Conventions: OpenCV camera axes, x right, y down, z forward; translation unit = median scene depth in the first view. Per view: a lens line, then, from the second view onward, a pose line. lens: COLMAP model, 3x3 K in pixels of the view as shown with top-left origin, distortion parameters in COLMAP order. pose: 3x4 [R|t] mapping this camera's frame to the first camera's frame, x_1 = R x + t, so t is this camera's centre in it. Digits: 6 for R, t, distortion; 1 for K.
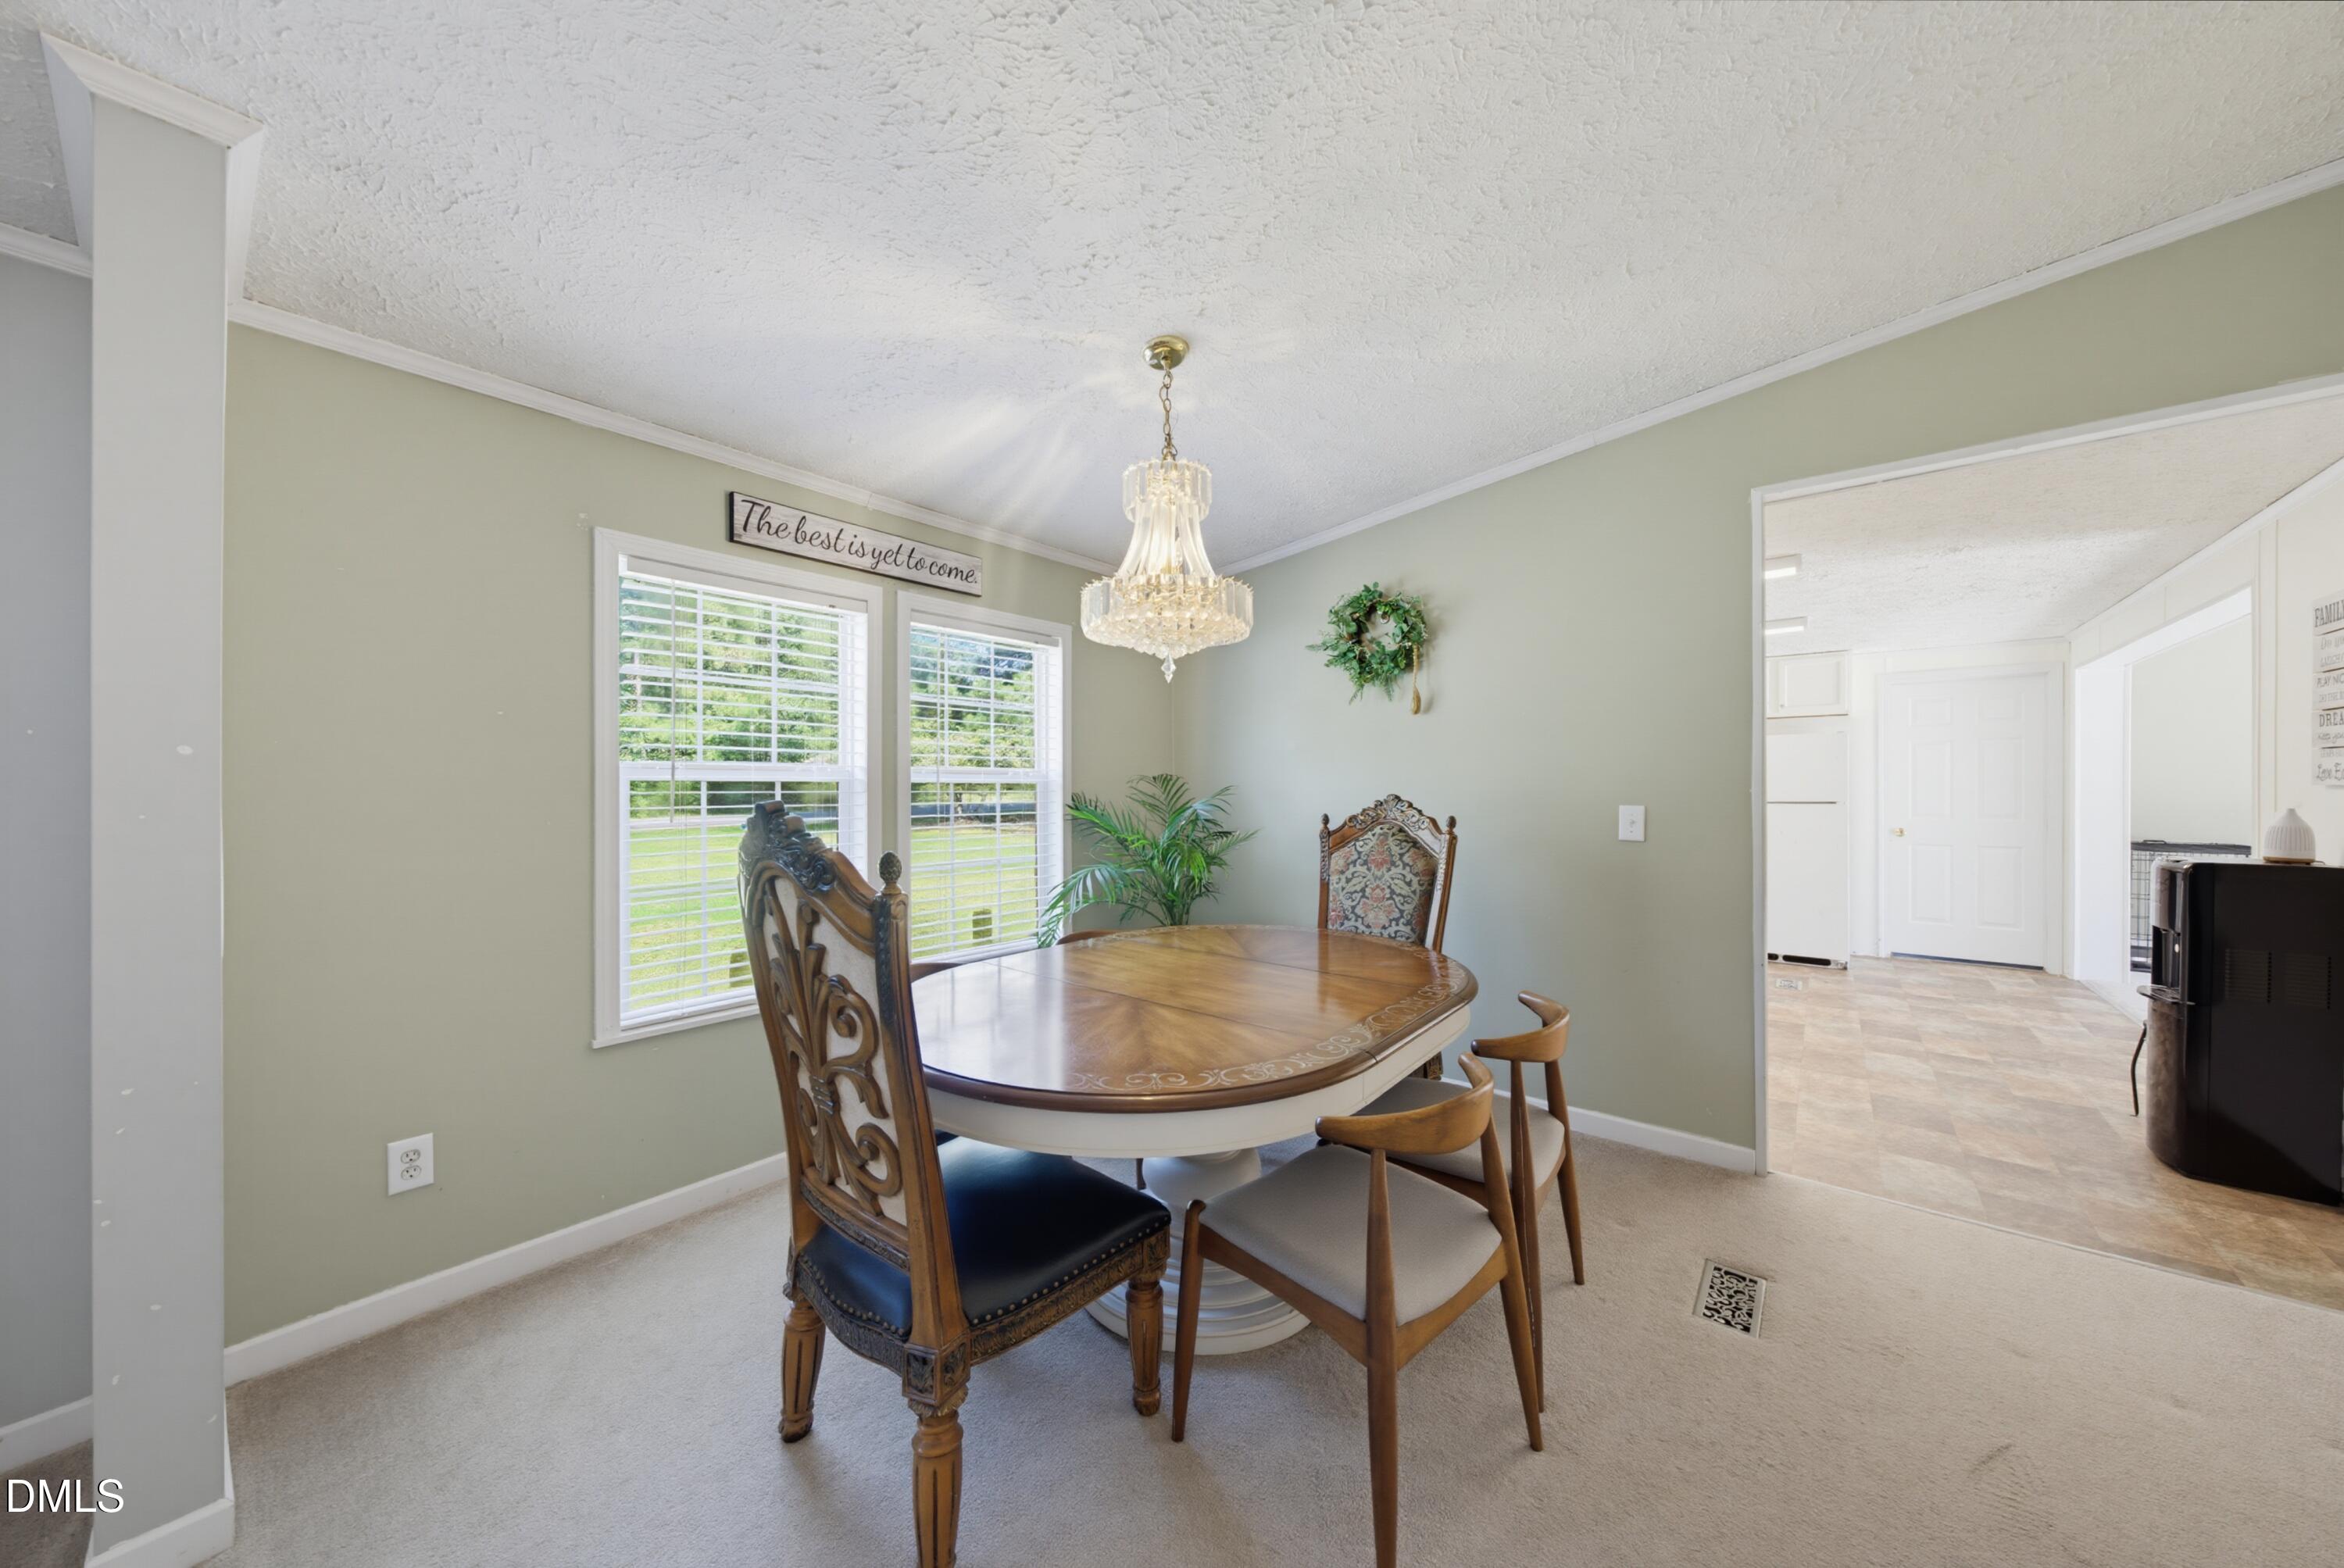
lens RADIAL K [[817.1, 0, 1159.3], [0, 817.1, 786.8], [0, 0, 1]] dist [-0.000722, 0.000175]
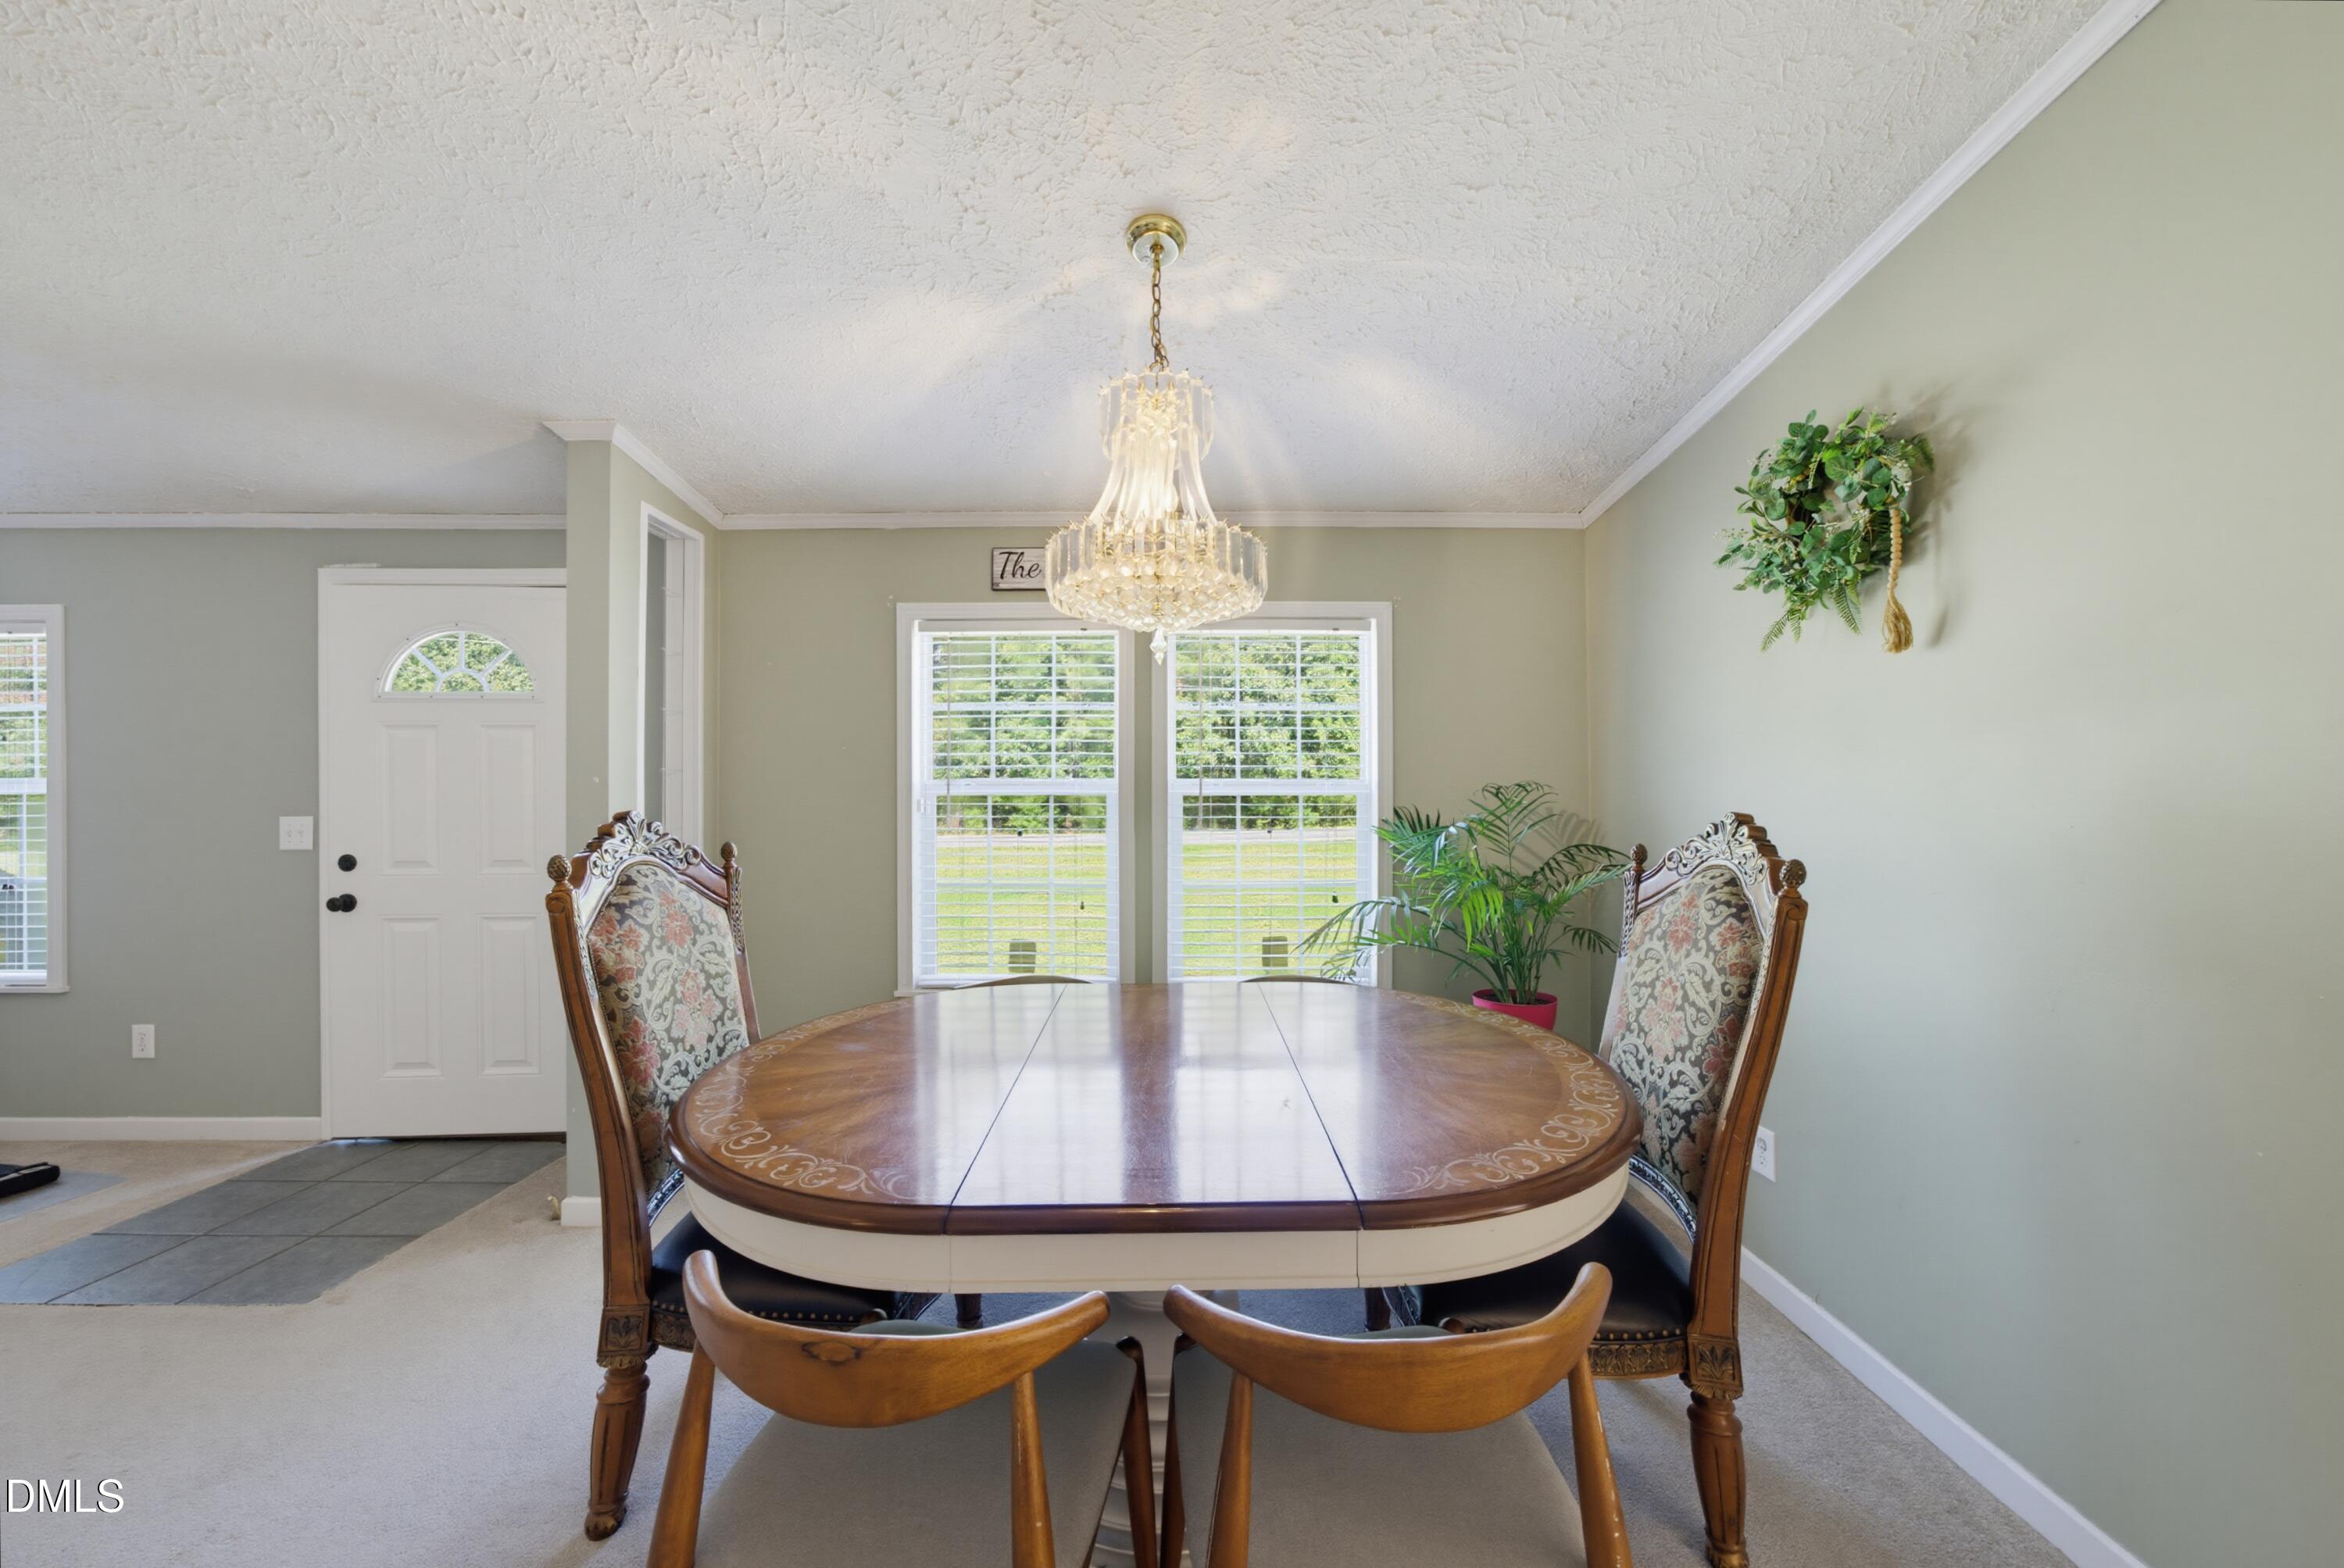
lens RADIAL K [[813.8, 0, 1190.7], [0, 813.8, 800.8], [0, 0, 1]] dist [-0.000874, 0.000627]
pose [[0.633230, -0.000058, -0.773964, 0.495232], [-0.001364, 0.999998, -0.001191, 0.002826], [0.773962, 0.001810, 0.633229, 0.422188]]
